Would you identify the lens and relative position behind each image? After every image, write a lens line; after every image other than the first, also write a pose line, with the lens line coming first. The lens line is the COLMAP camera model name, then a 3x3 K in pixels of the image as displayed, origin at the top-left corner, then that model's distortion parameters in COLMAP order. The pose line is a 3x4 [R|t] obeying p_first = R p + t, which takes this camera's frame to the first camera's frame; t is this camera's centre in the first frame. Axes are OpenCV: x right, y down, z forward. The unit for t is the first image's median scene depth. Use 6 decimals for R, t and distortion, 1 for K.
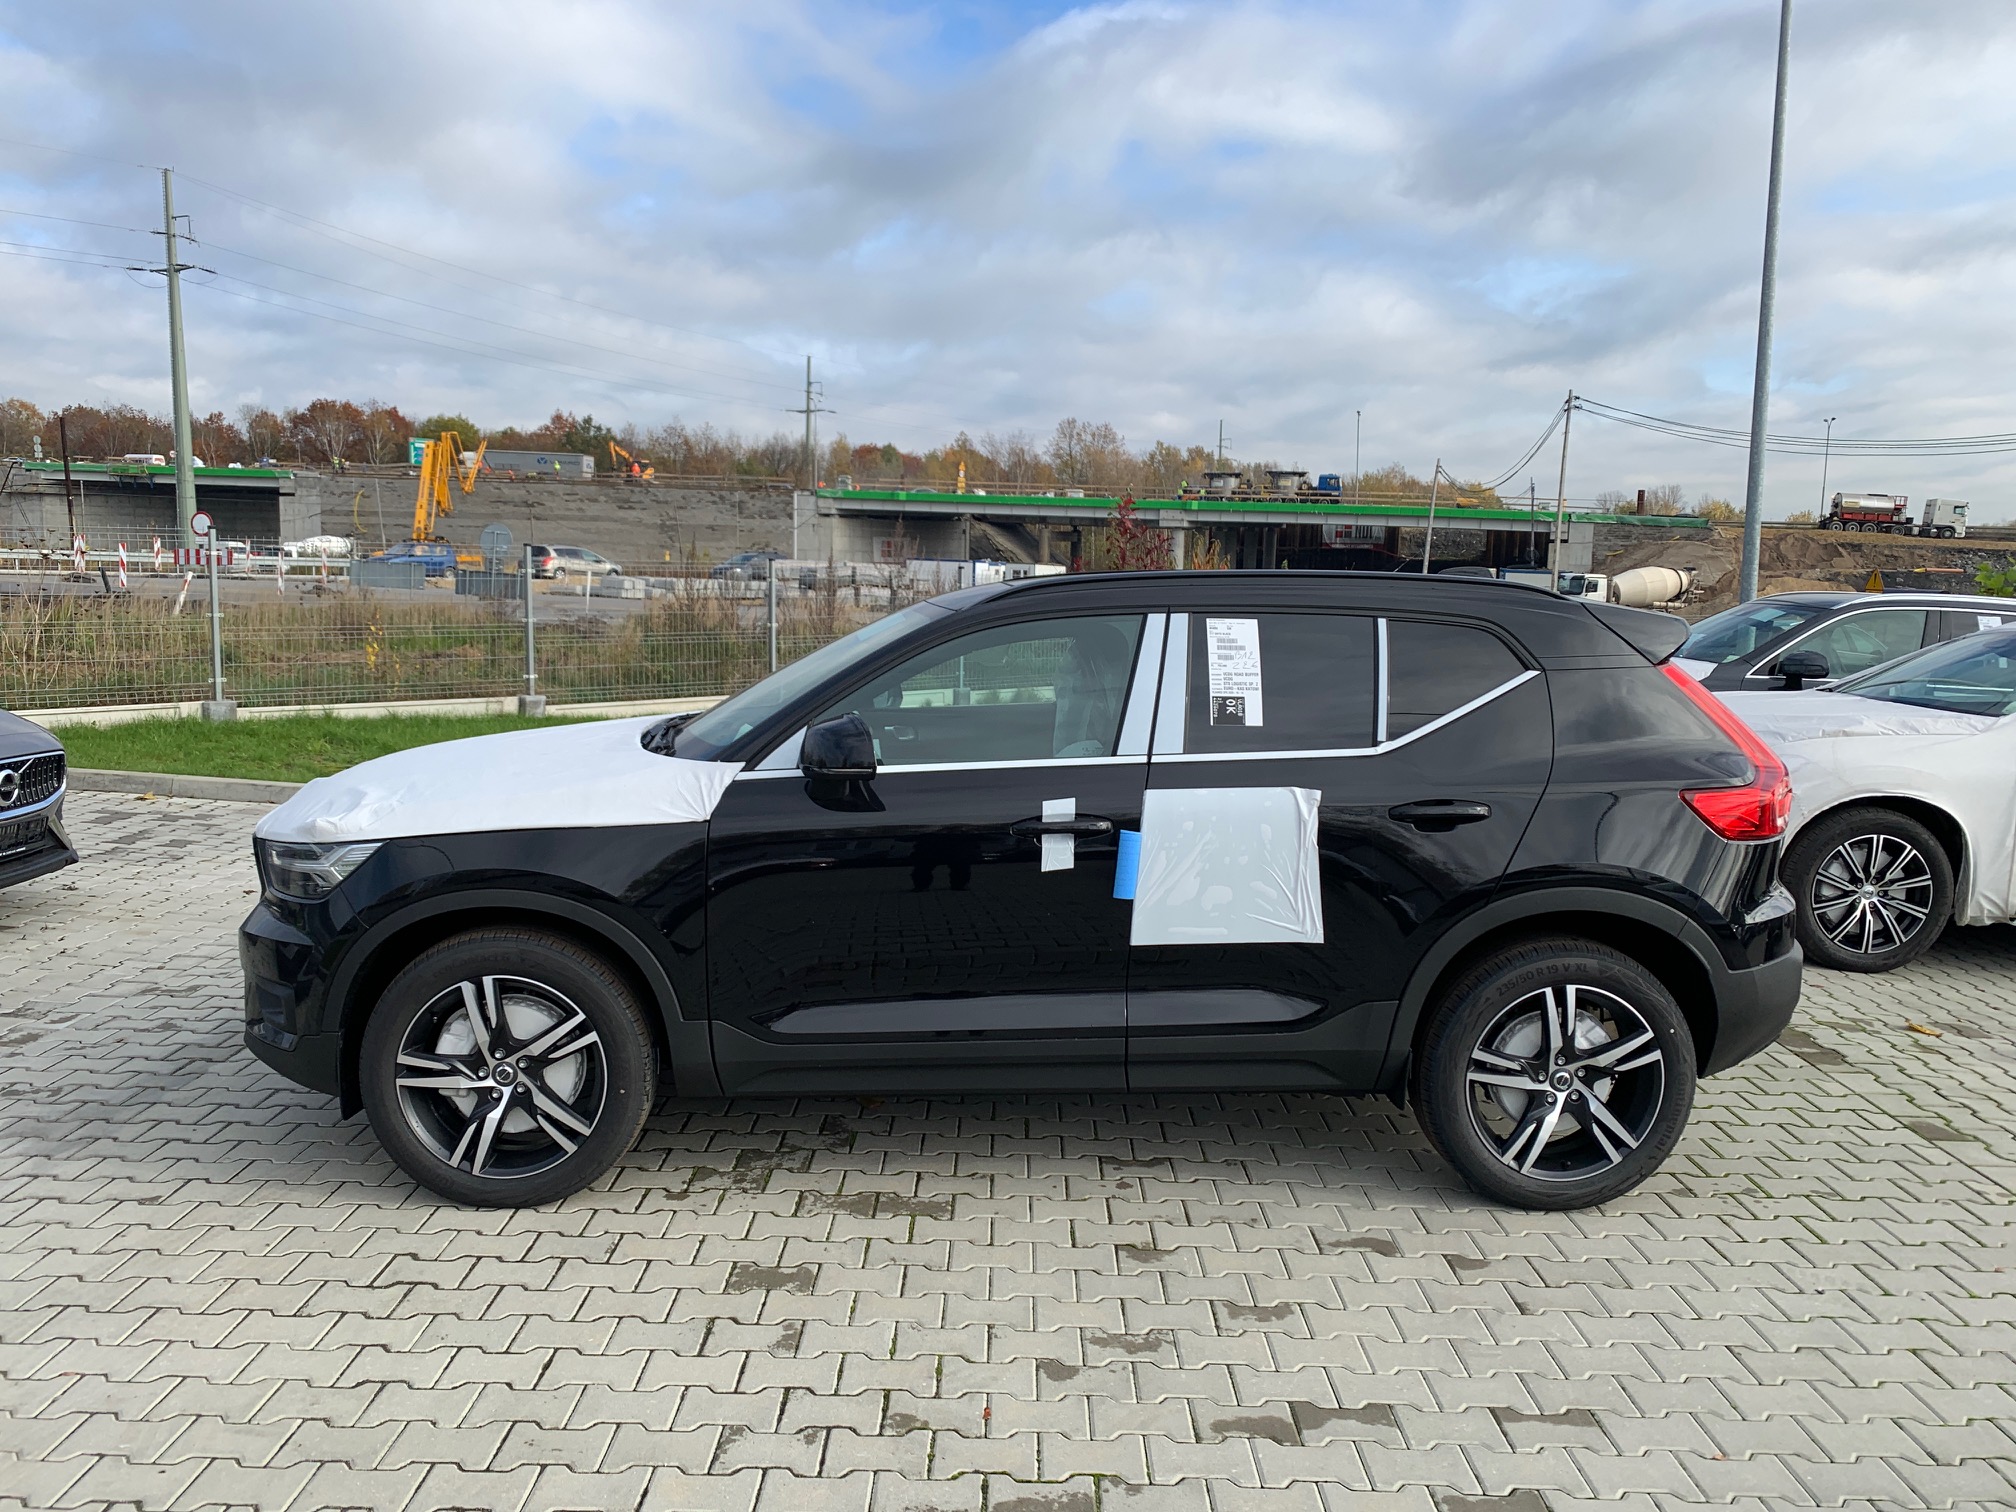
lens RADIAL K [[1543.9, 0, 1011.3], [0, 1543.9, 759.6], [0, 0, 1]] dist [0.008346, -0.002773]
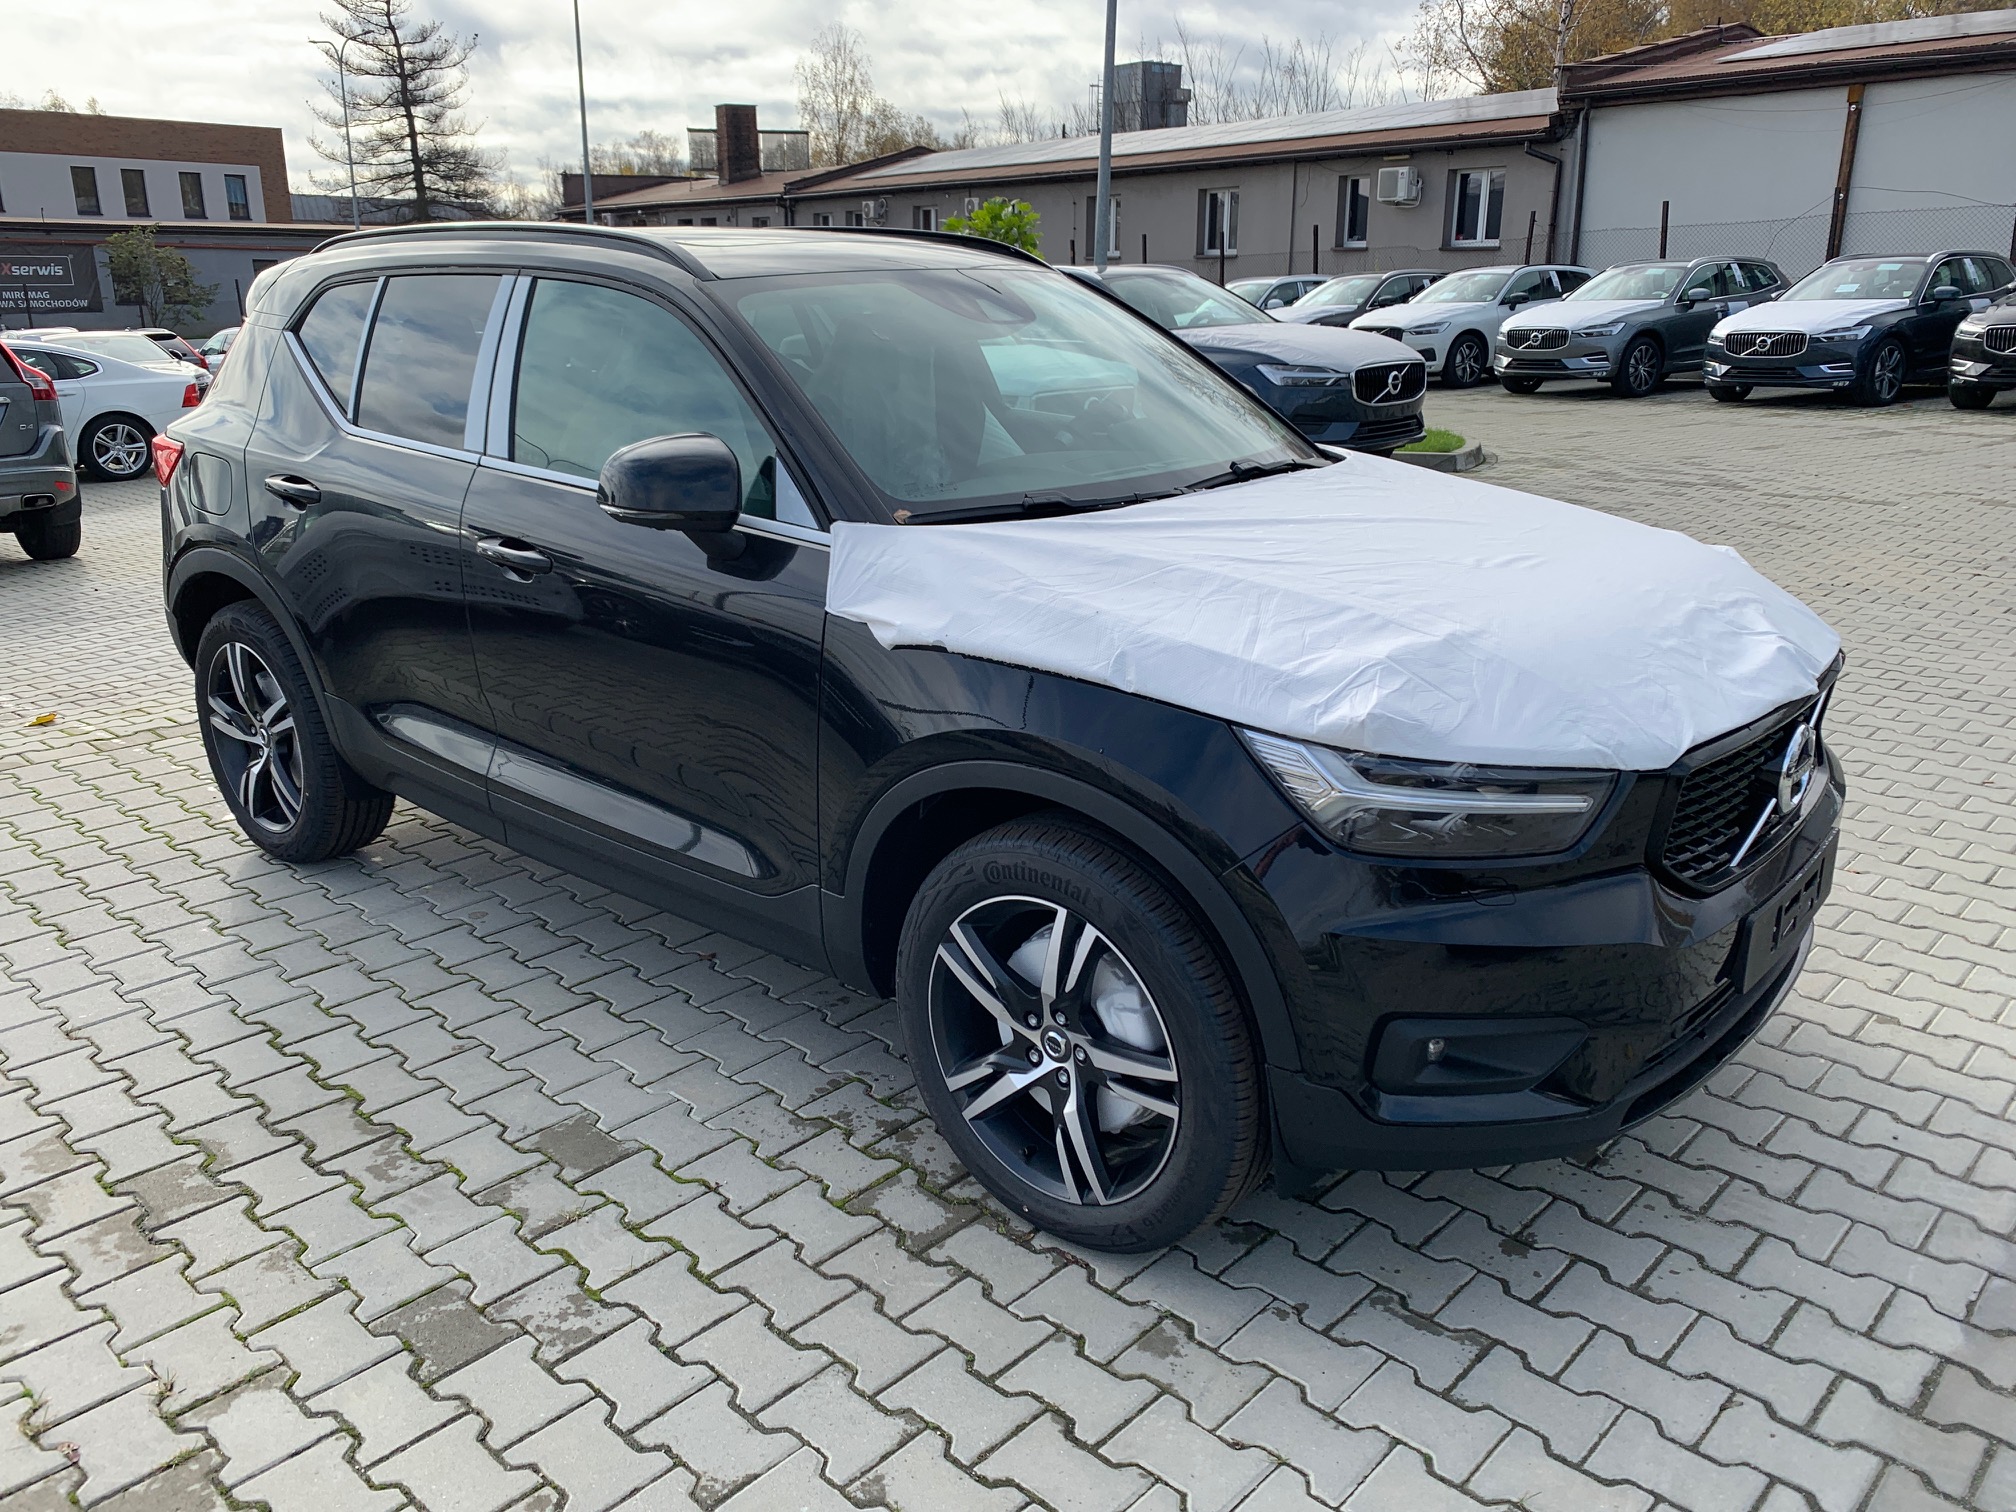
lens RADIAL K [[1543.9, 0, 1021.7], [0, 1543.9, 753.8], [0, 0, 1]] dist [0.008346, -0.002773]
pose [[-0.730548, -0.223435, 0.645272, -0.705341], [0.072910, 0.914030, 0.399041, -0.213666], [-0.678958, 0.338565, -0.651452, 1.774574]]
